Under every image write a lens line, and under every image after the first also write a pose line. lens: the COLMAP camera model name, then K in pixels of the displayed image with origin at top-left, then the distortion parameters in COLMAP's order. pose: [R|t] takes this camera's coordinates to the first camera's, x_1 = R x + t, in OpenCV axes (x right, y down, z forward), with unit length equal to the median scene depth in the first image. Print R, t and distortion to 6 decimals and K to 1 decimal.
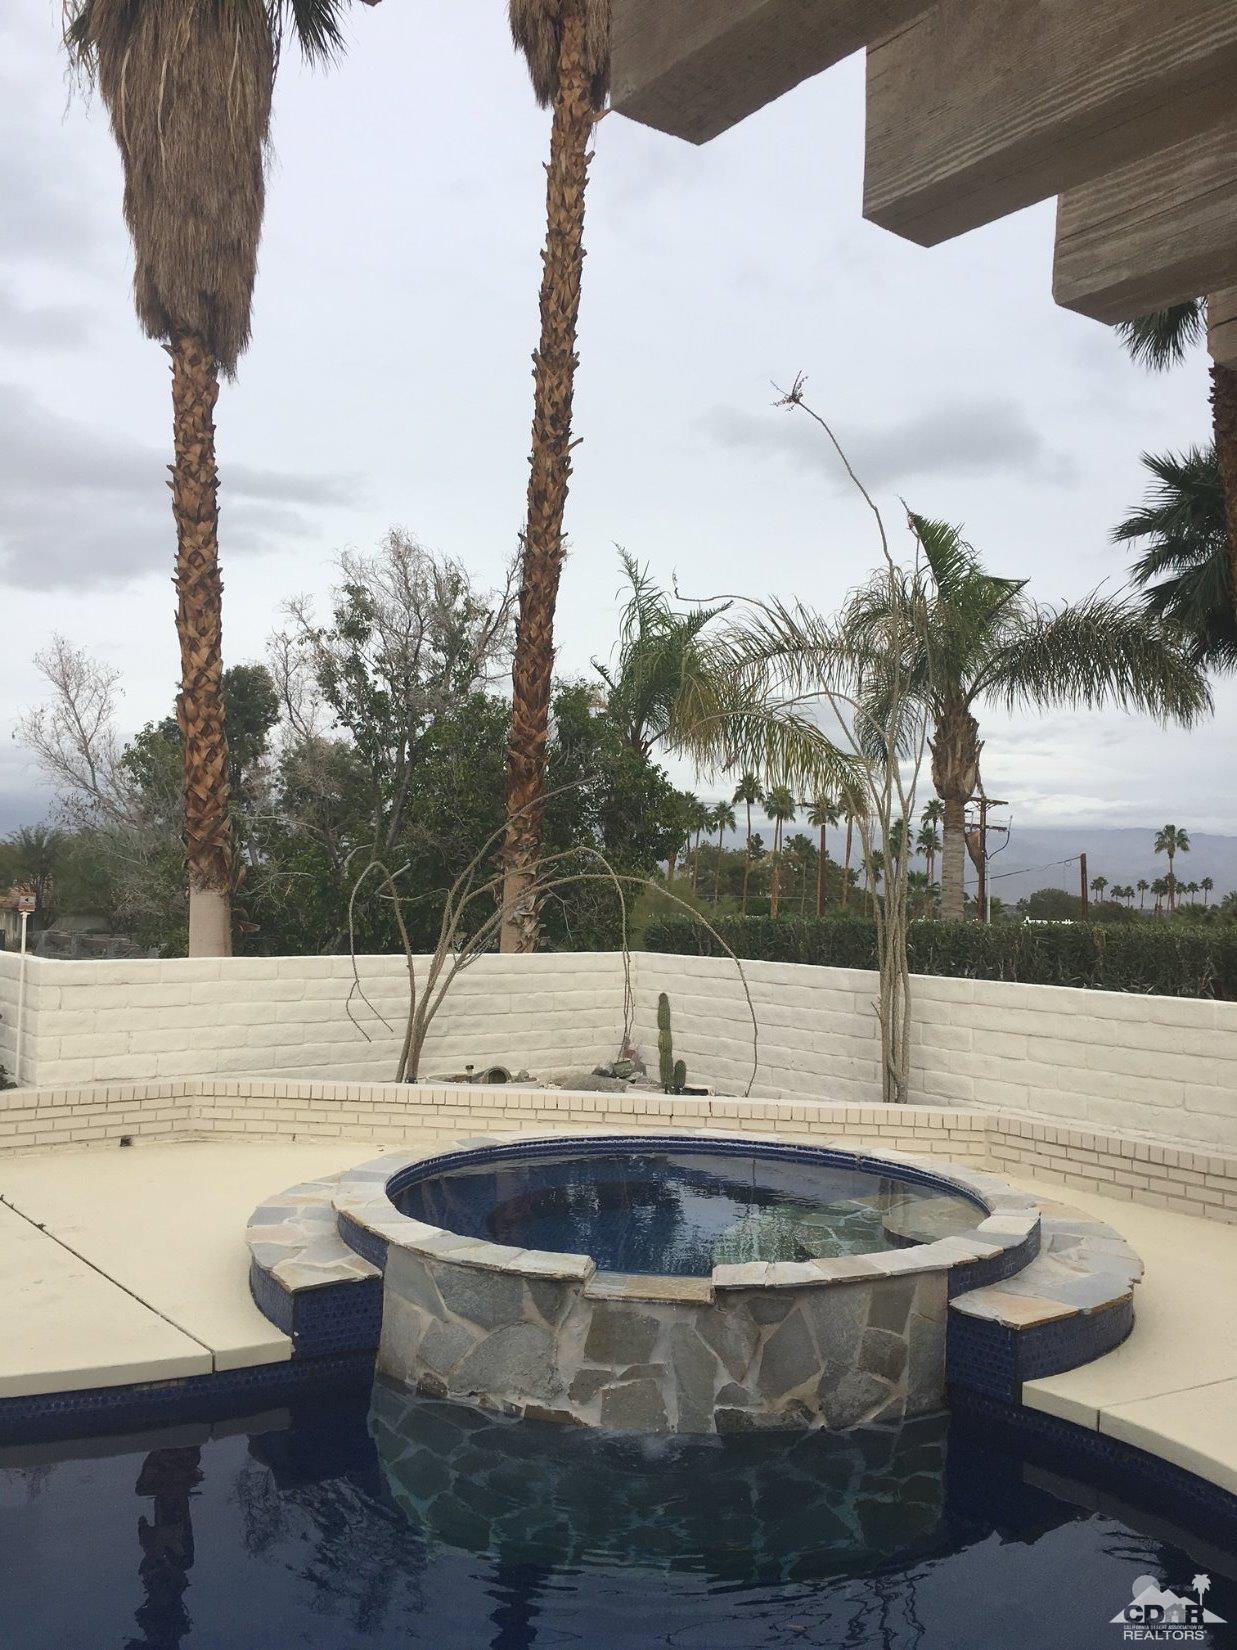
lens RADIAL K [[1383.7, 0, 618.5], [0, 1383.7, 825.0], [0, 0, 1]] dist [0.031845, 0.001281]
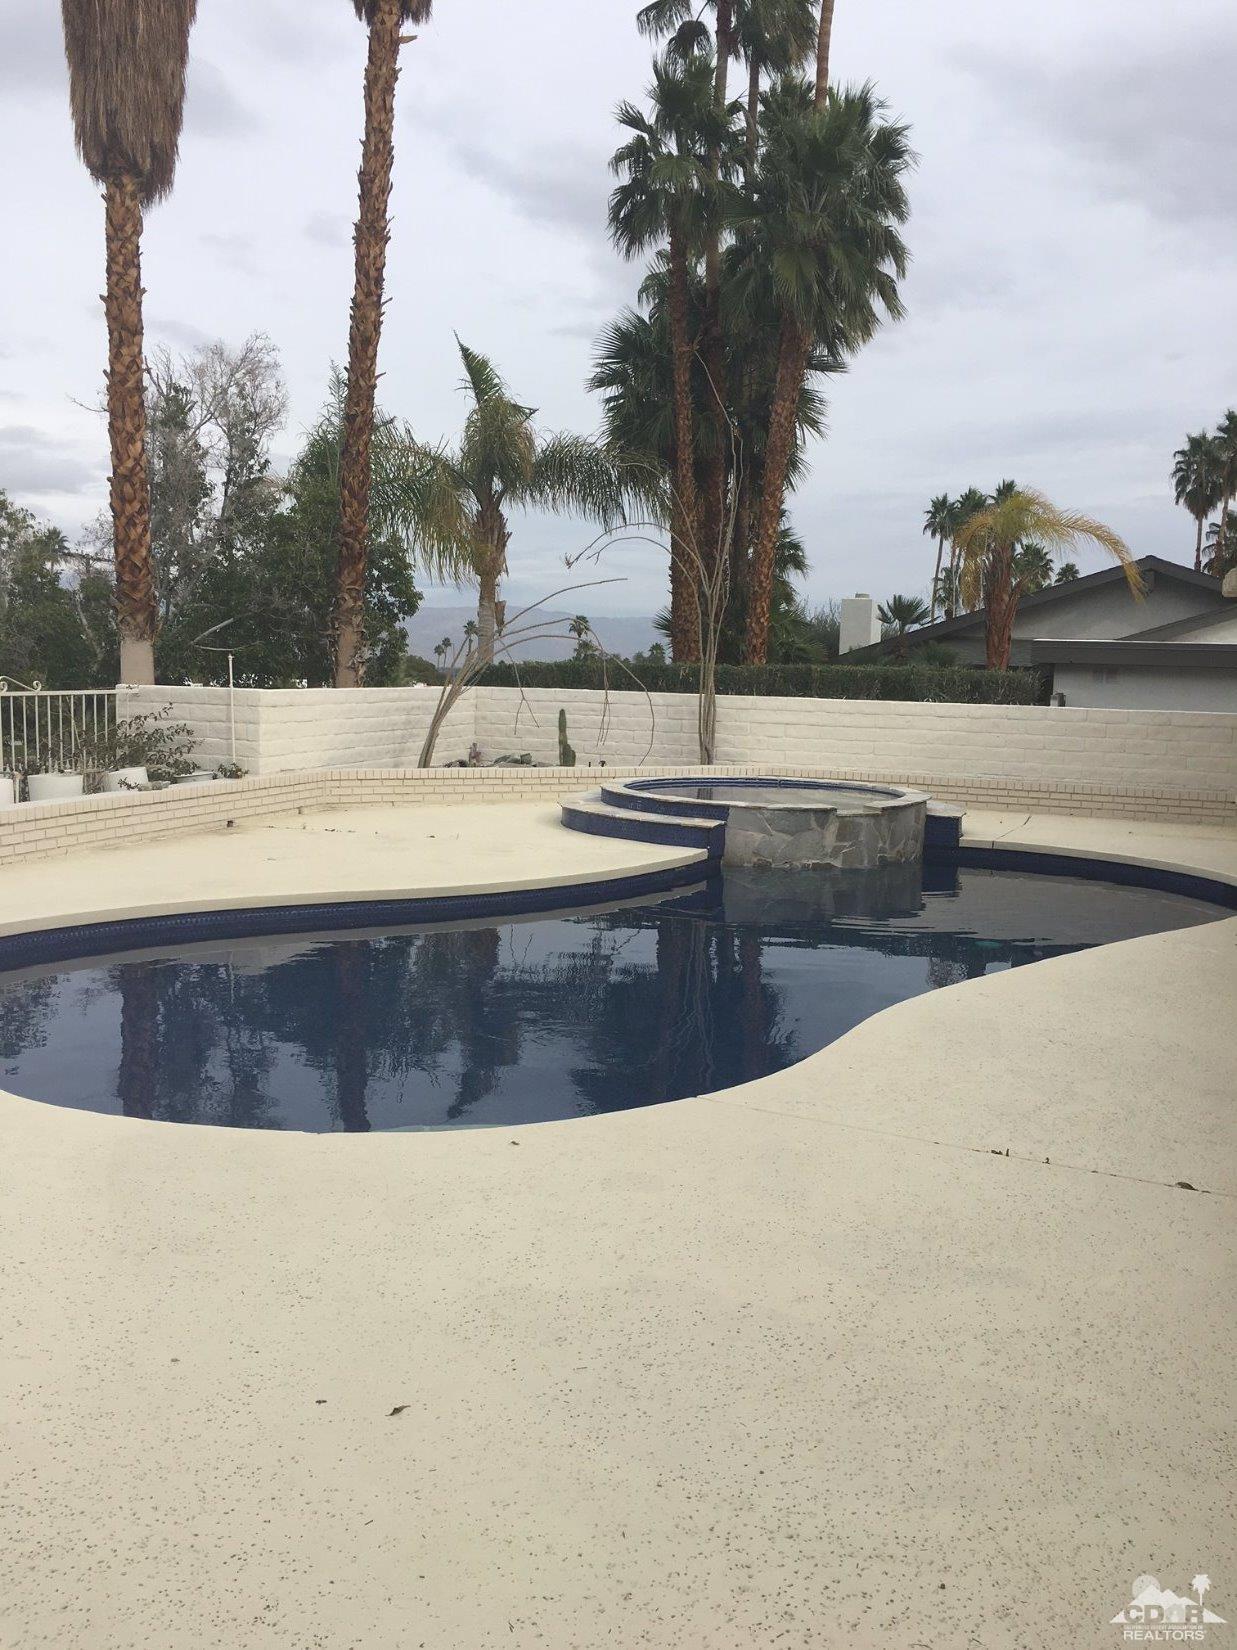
lens RADIAL K [[1361.8, 0, 618.5], [0, 1361.8, 825.0], [0, 0, 1]] dist [0.010140, -0.003500]
pose [[0.832266, -0.064115, 0.550657, -0.857525], [-0.034814, 0.985285, 0.167339, -0.013675], [-0.553282, -0.158441, 0.817787, -0.377281]]
